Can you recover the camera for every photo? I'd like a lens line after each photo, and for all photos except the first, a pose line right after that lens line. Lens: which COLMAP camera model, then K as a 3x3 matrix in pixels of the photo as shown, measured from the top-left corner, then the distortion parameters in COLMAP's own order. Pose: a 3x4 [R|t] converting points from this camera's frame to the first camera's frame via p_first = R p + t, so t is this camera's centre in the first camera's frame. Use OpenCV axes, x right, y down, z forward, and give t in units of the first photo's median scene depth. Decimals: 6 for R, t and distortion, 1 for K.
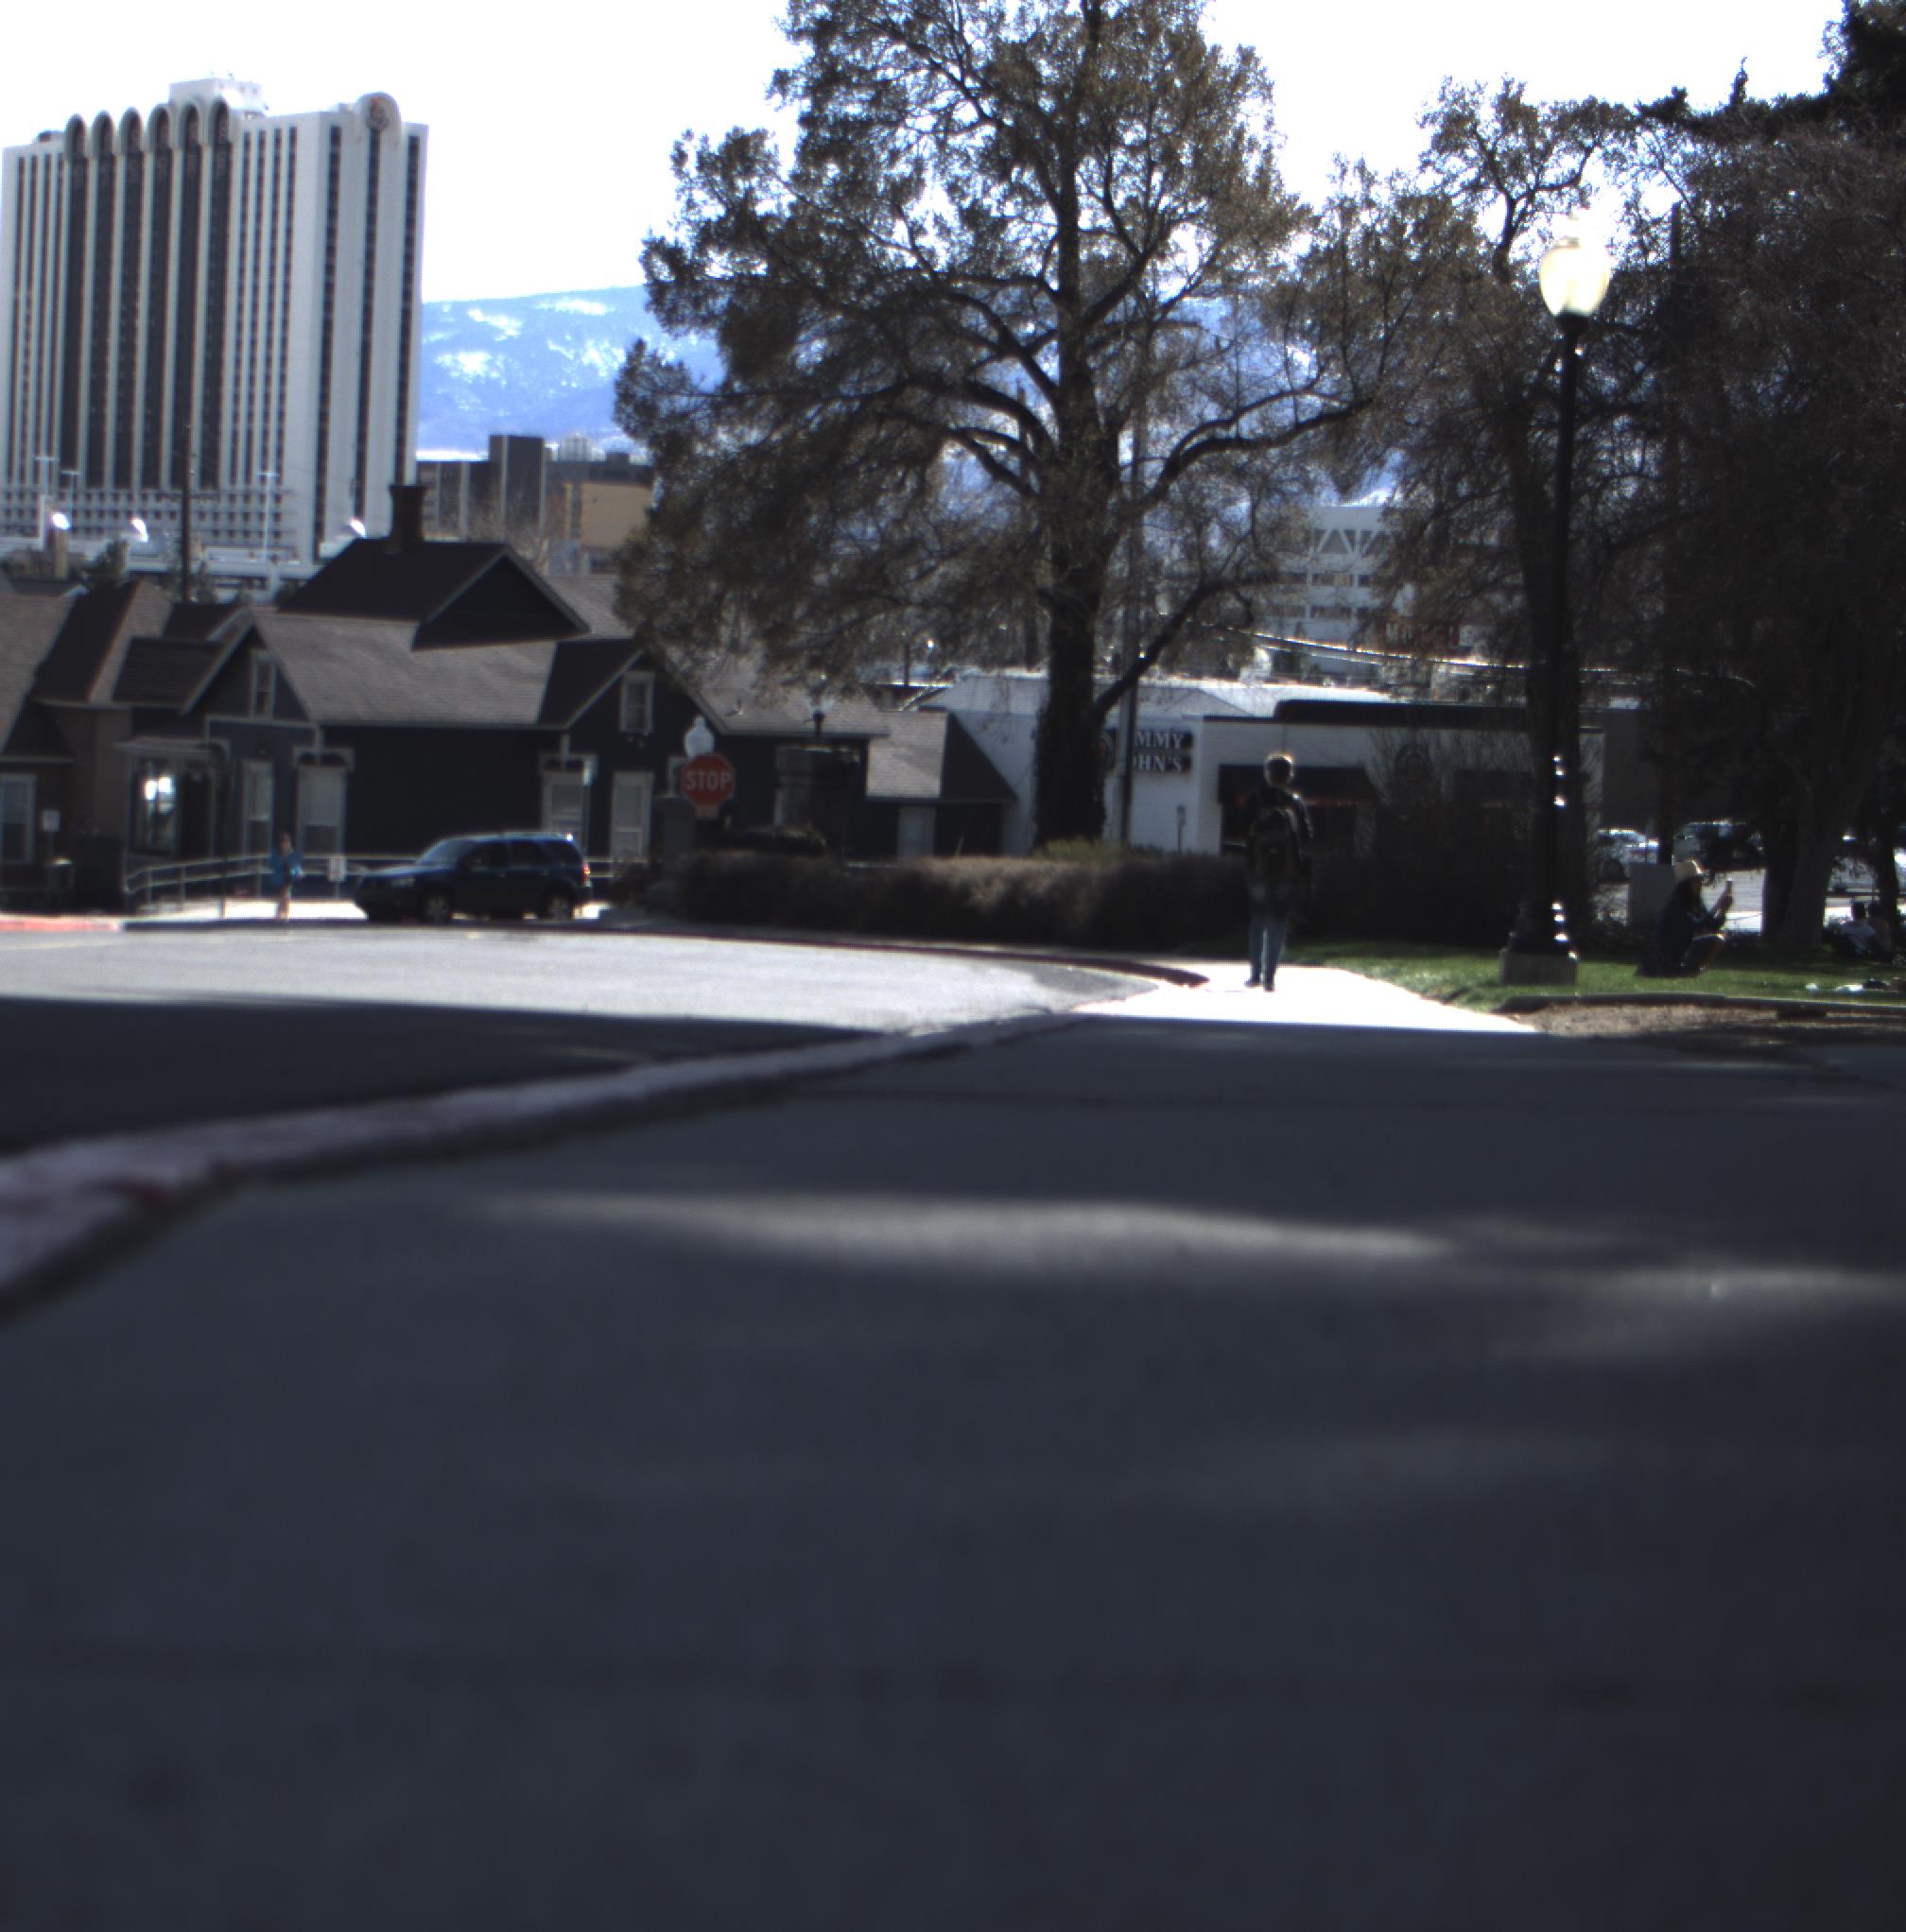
lens RADIAL K [[4404.0, 0, 742.1], [0, 4404.0, 898.8], [0, 0, 1]] dist [-0.163822, 1.039404]
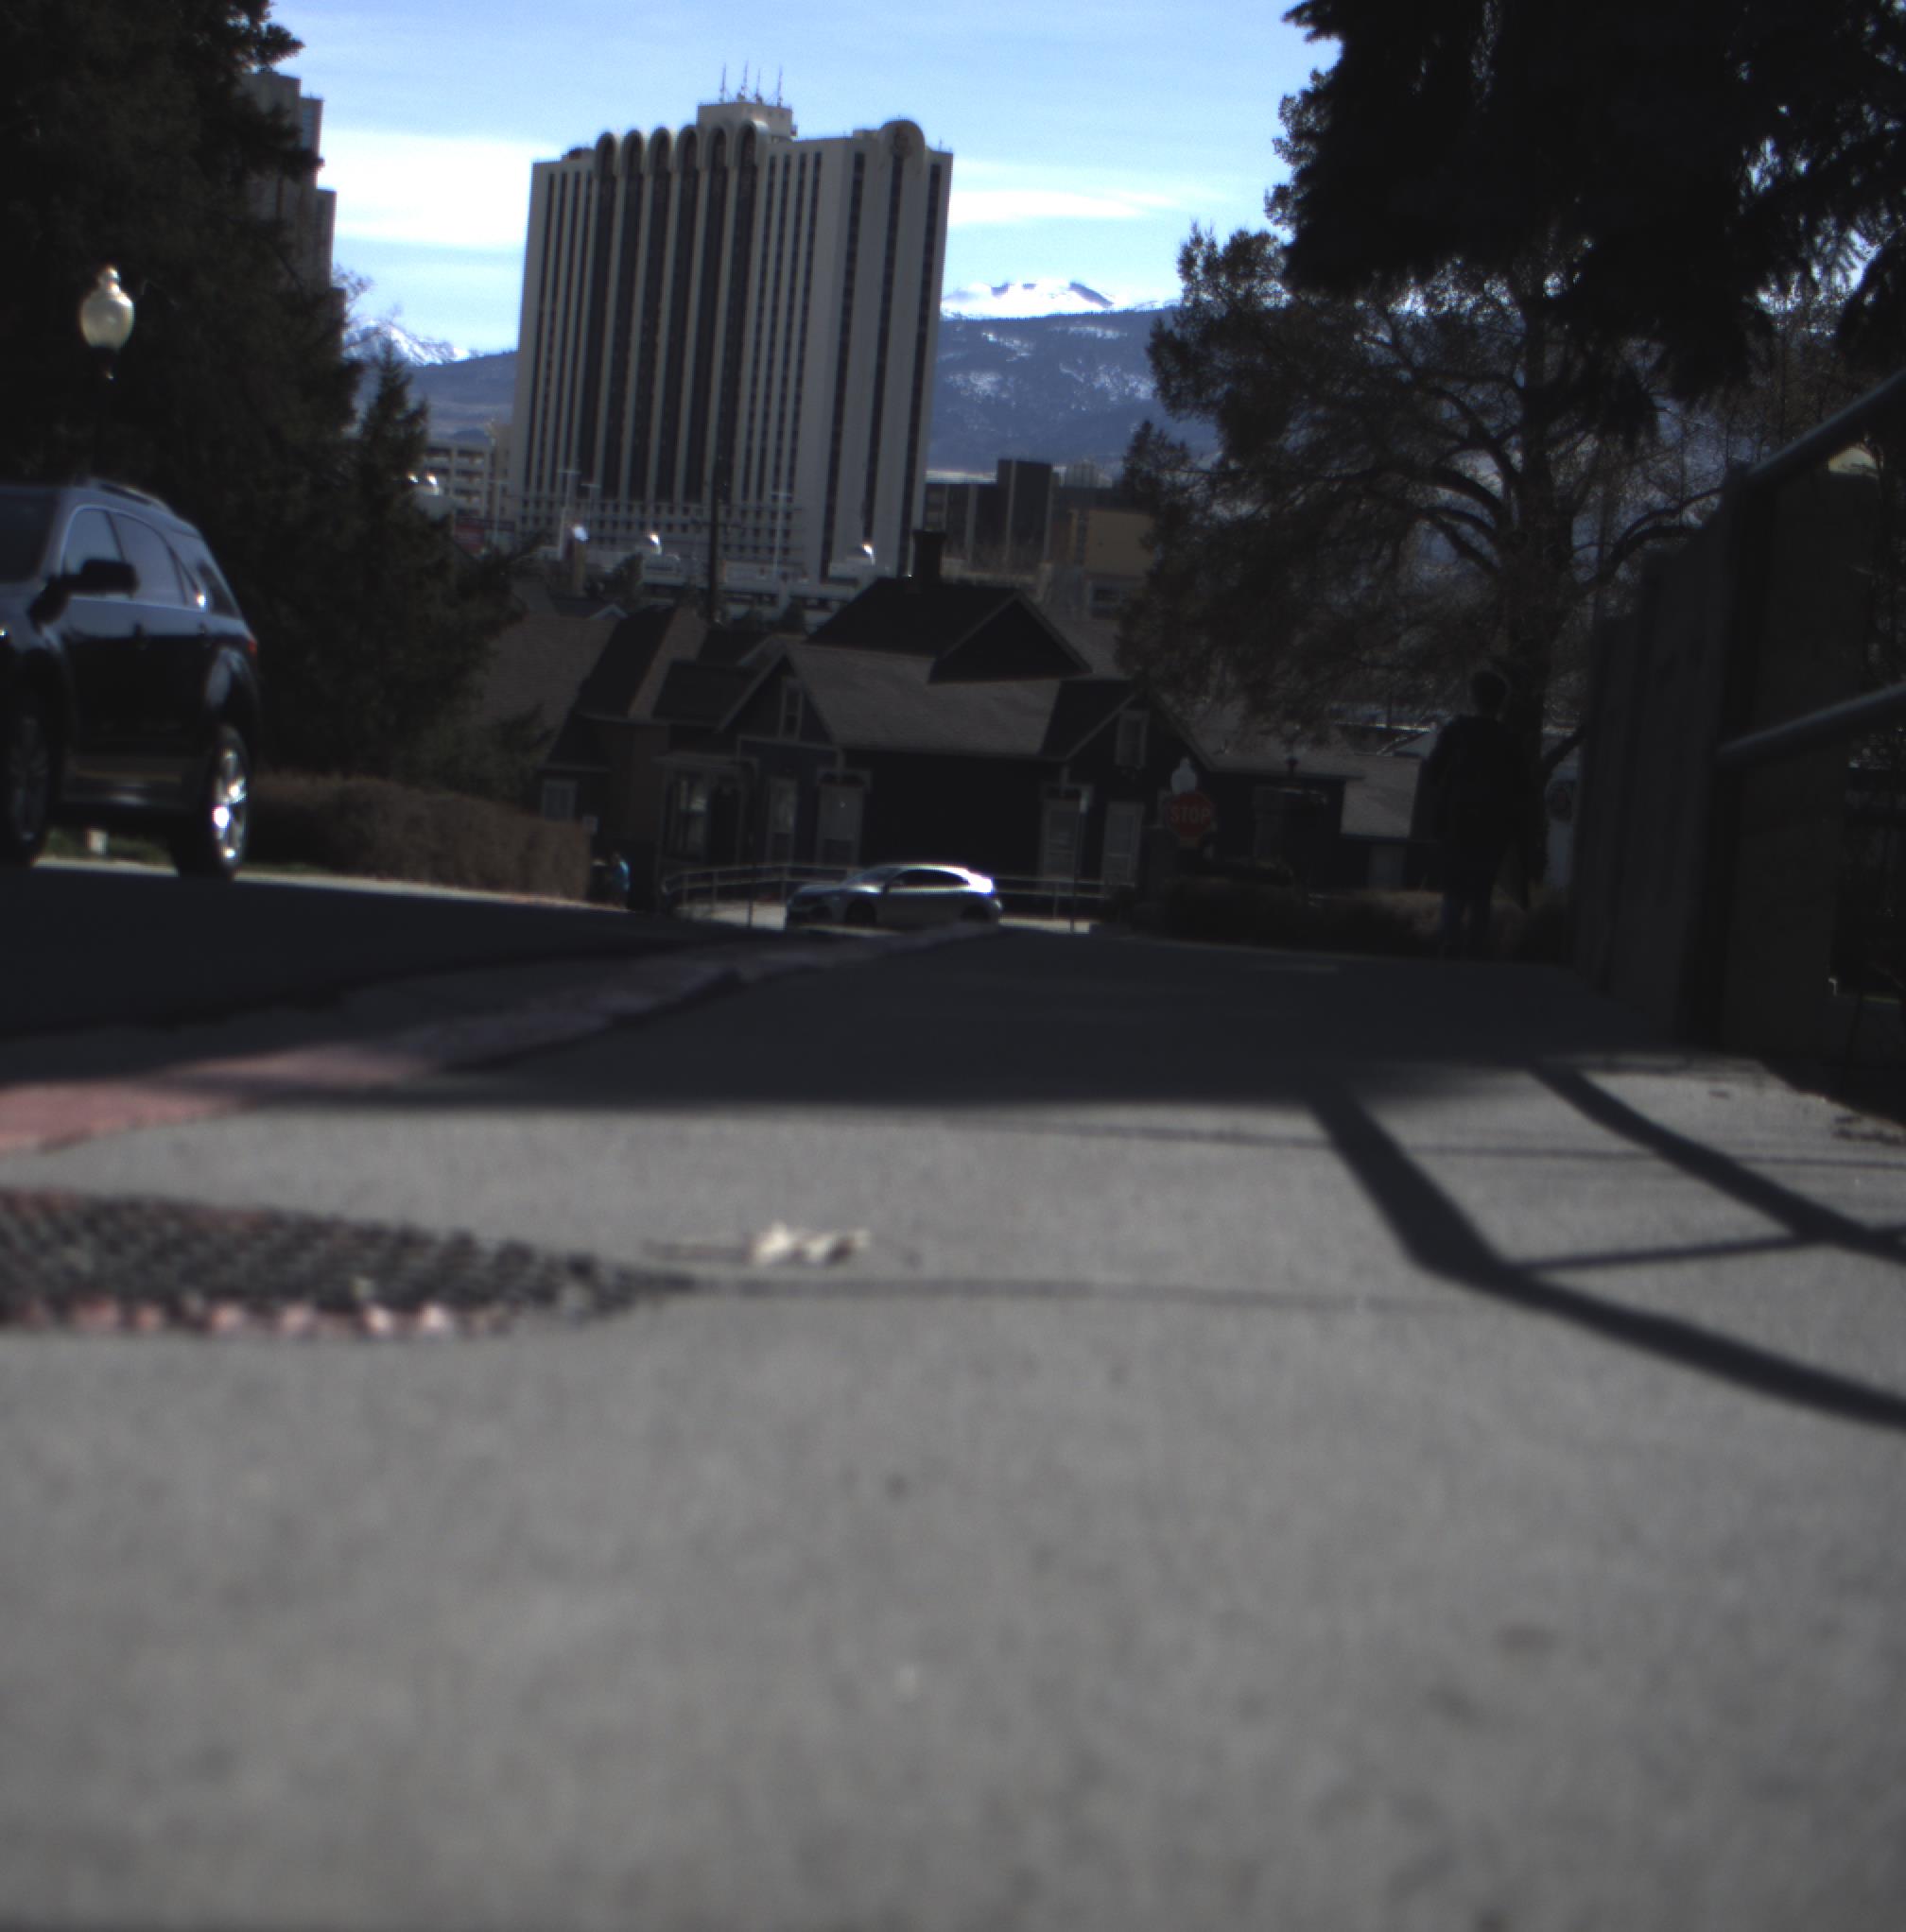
lens RADIAL K [[4404.0, 0, 742.1], [0, 4404.0, 898.8], [0, 0, 1]] dist [-0.163822, 1.039404]
pose [[0.992909, 0.043153, -0.110766, 0.003360], [-0.043659, 0.999044, -0.002149, 0.001948], [0.110568, 0.006970, 0.993844, -0.120311]]
